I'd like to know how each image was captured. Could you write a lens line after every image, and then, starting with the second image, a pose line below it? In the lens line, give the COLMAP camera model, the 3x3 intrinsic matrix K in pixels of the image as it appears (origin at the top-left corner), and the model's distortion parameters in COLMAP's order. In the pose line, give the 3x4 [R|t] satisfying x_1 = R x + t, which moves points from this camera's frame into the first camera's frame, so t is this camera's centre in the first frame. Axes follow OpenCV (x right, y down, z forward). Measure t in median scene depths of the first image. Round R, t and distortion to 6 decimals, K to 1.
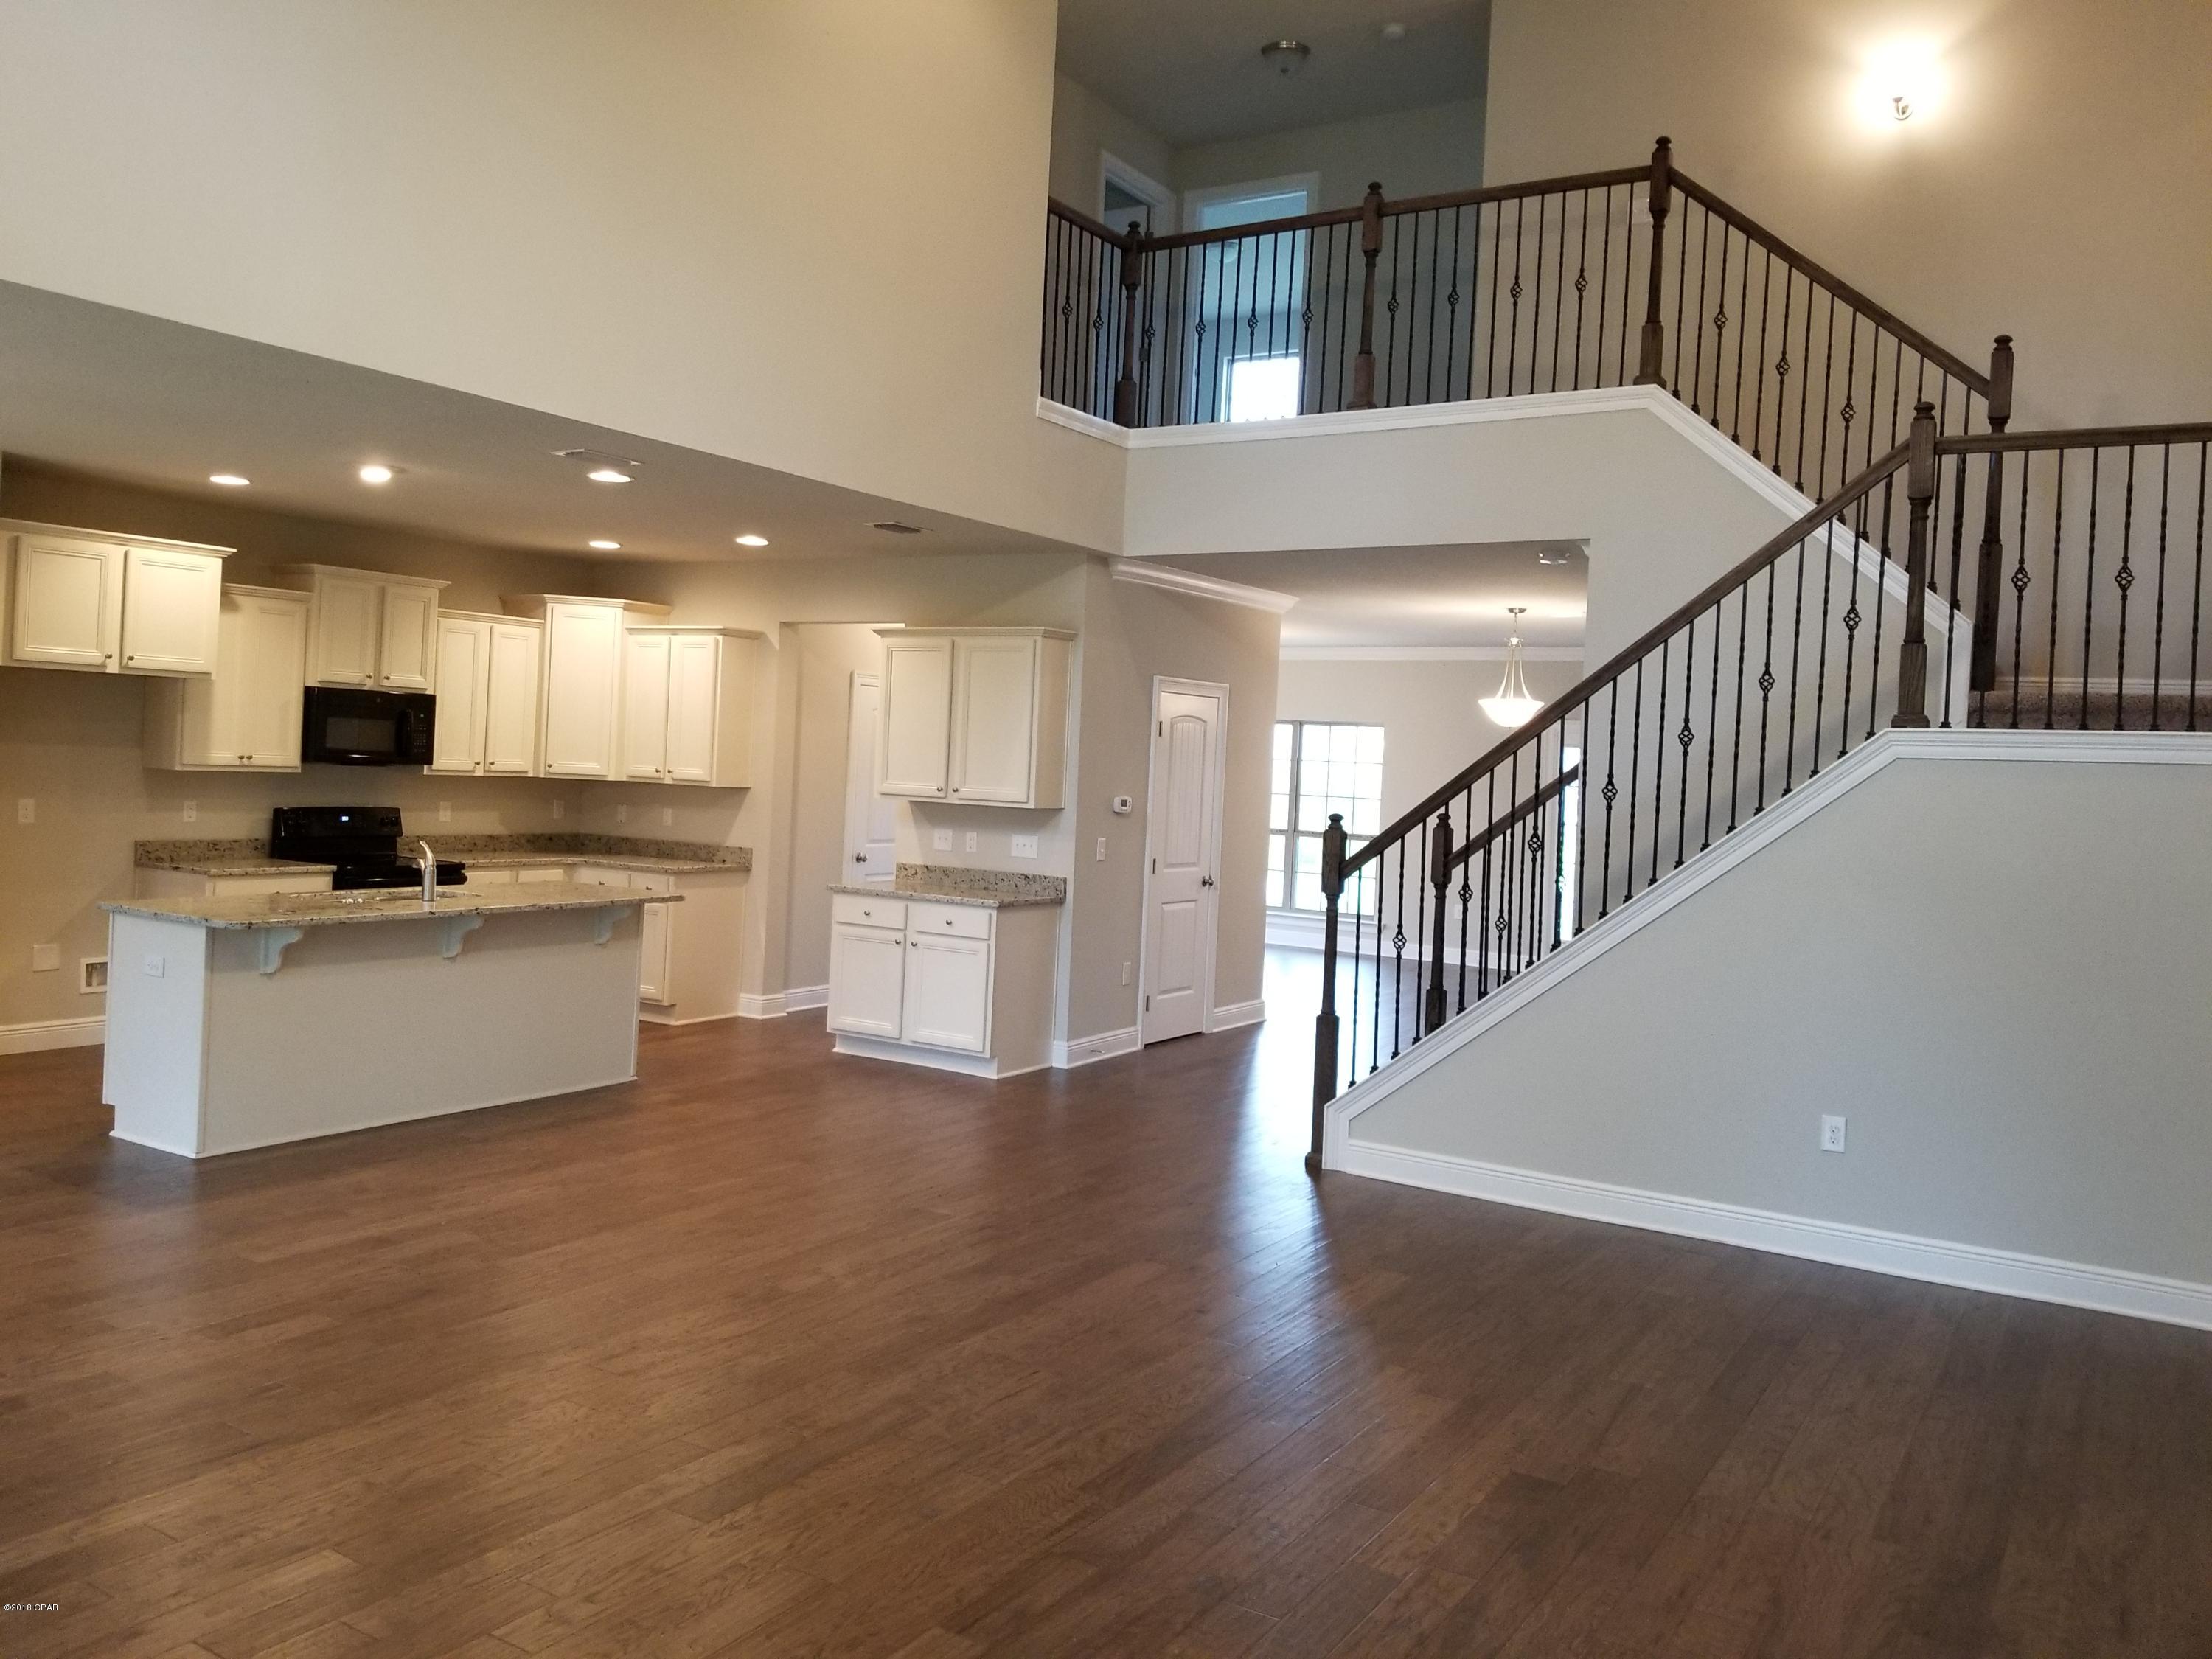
lens RADIAL K [[1719.9, 0, 1060.0], [0, 1719.9, 797.1], [0, 0, 1]] dist [0.085879, -0.123726]
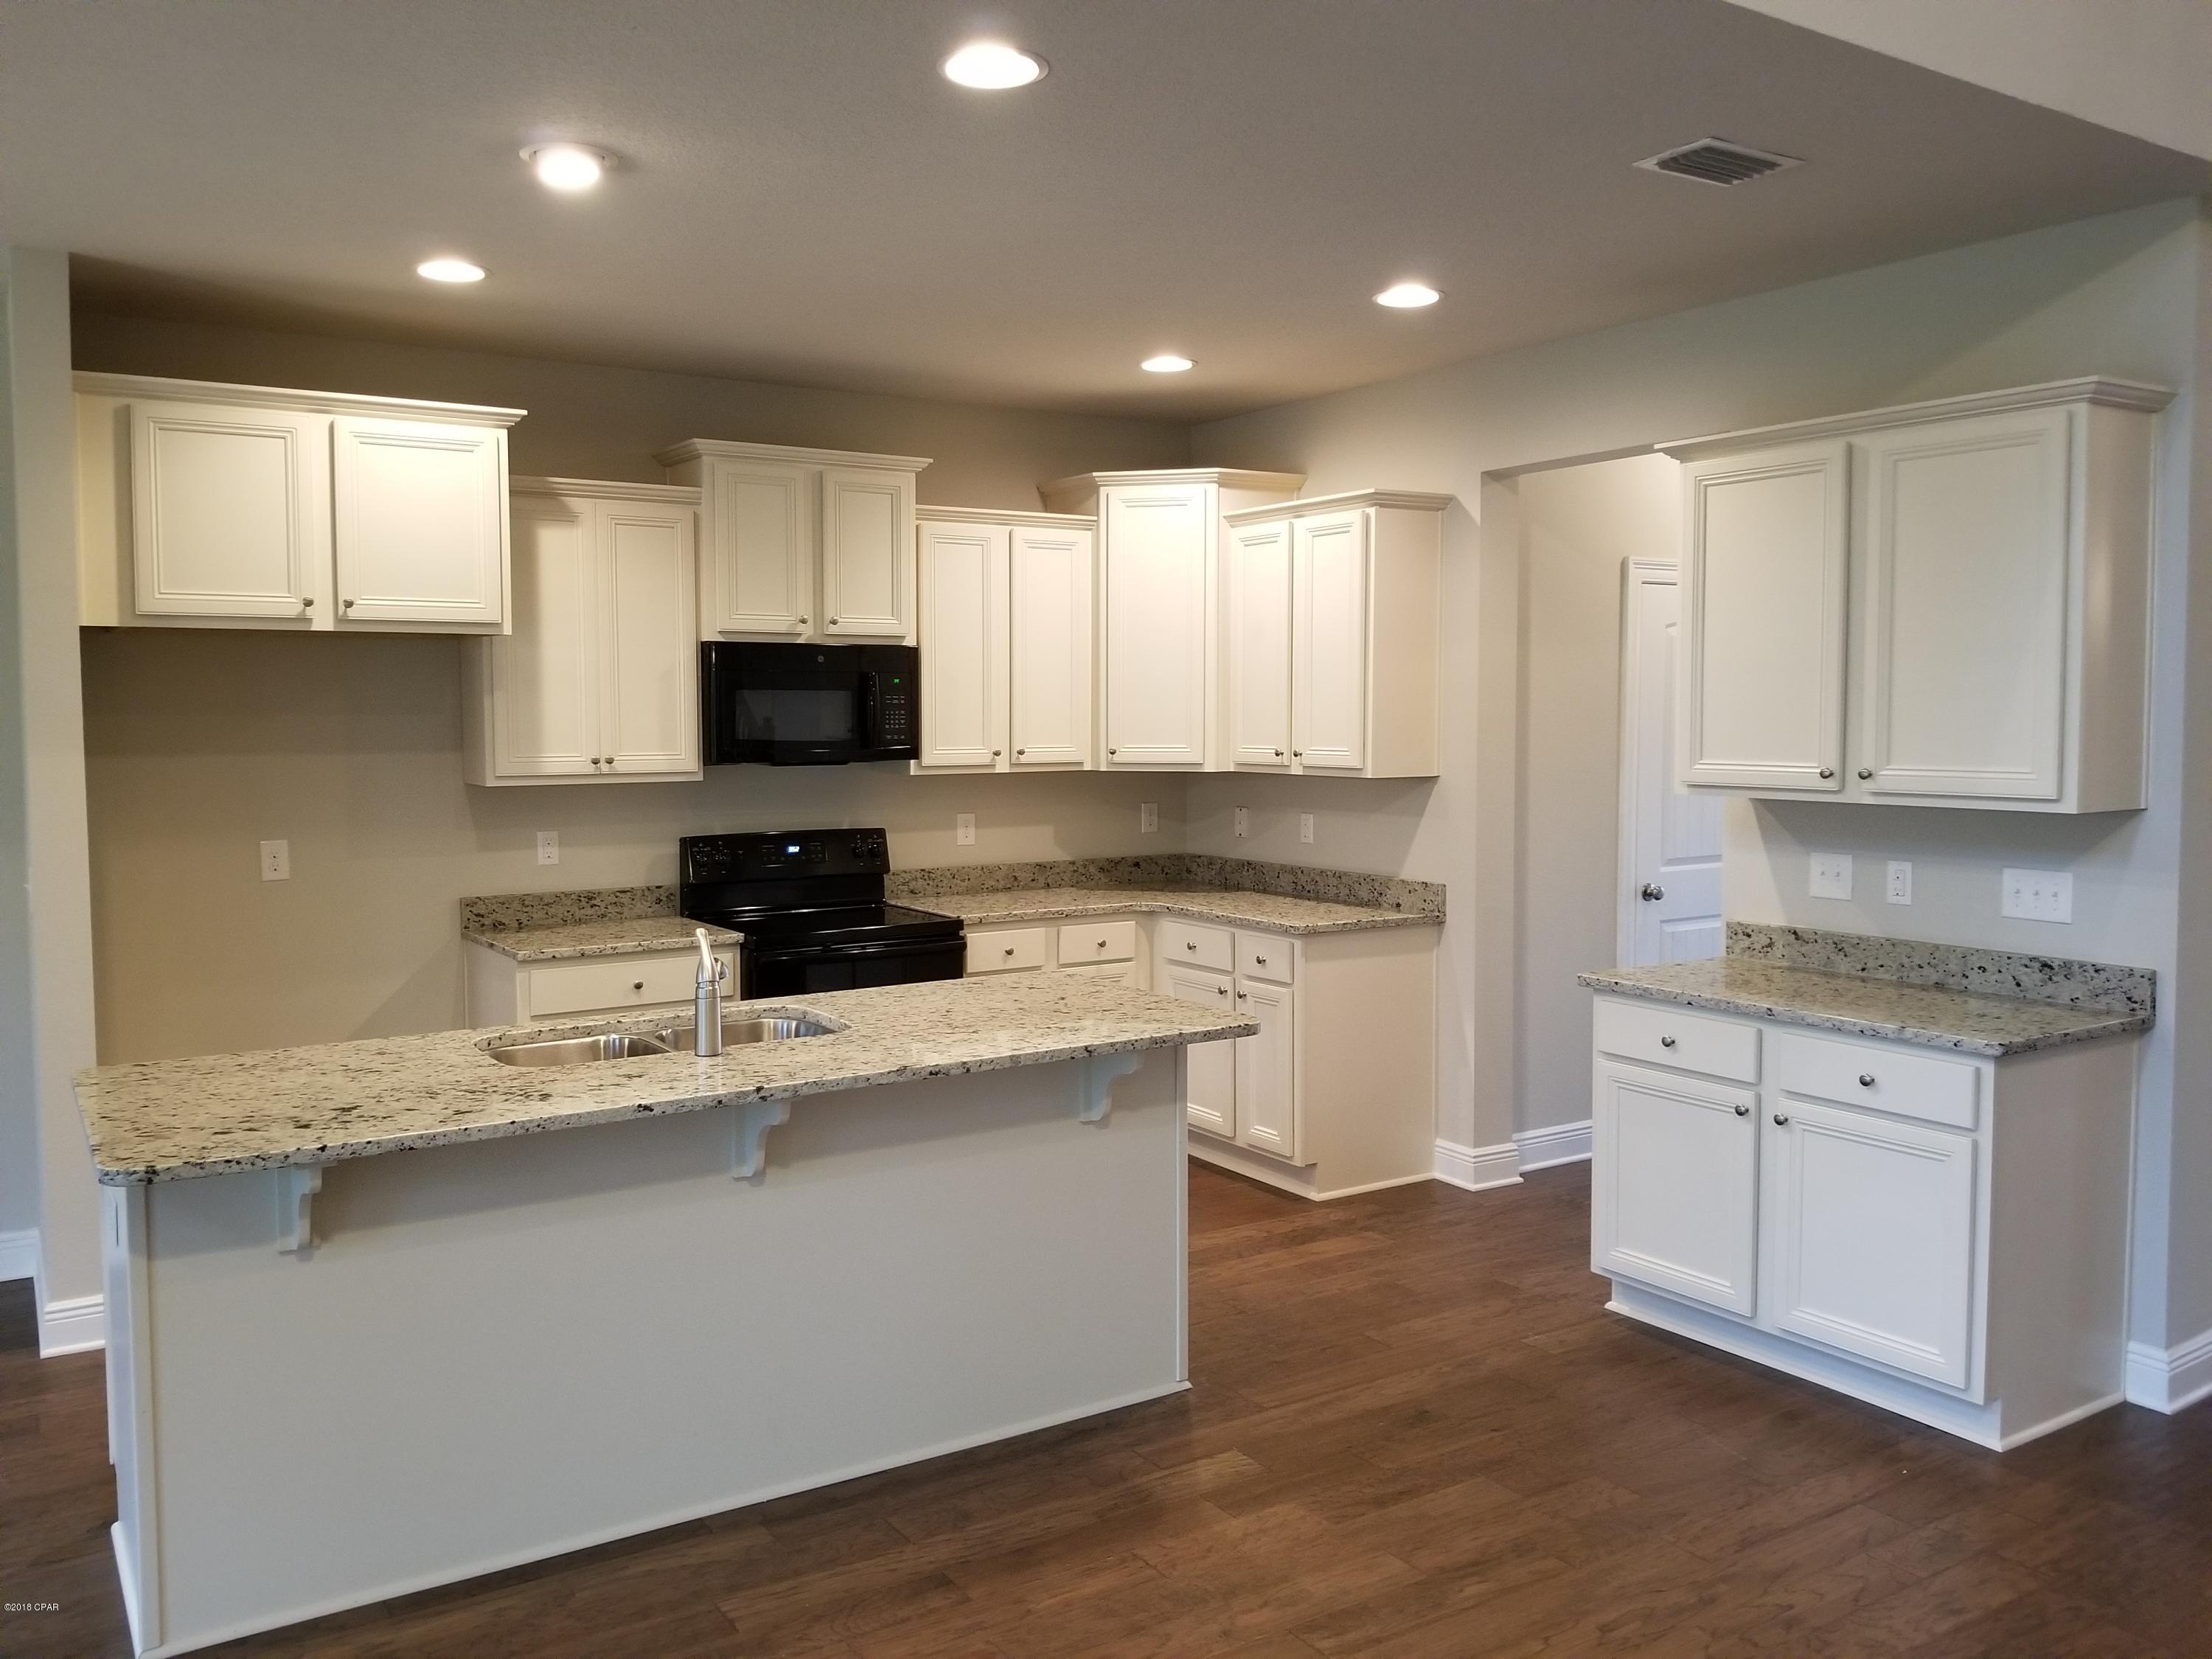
lens RADIAL K [[1719.9, 0, 1060.0], [0, 1719.9, 797.1], [0, 0, 1]] dist [0.085879, -0.123726]
pose [[0.901924, -0.026365, -0.431089, -0.053530], [0.034969, 0.999316, 0.012046, -0.010996], [0.430476, -0.025939, 0.902229, 0.485076]]
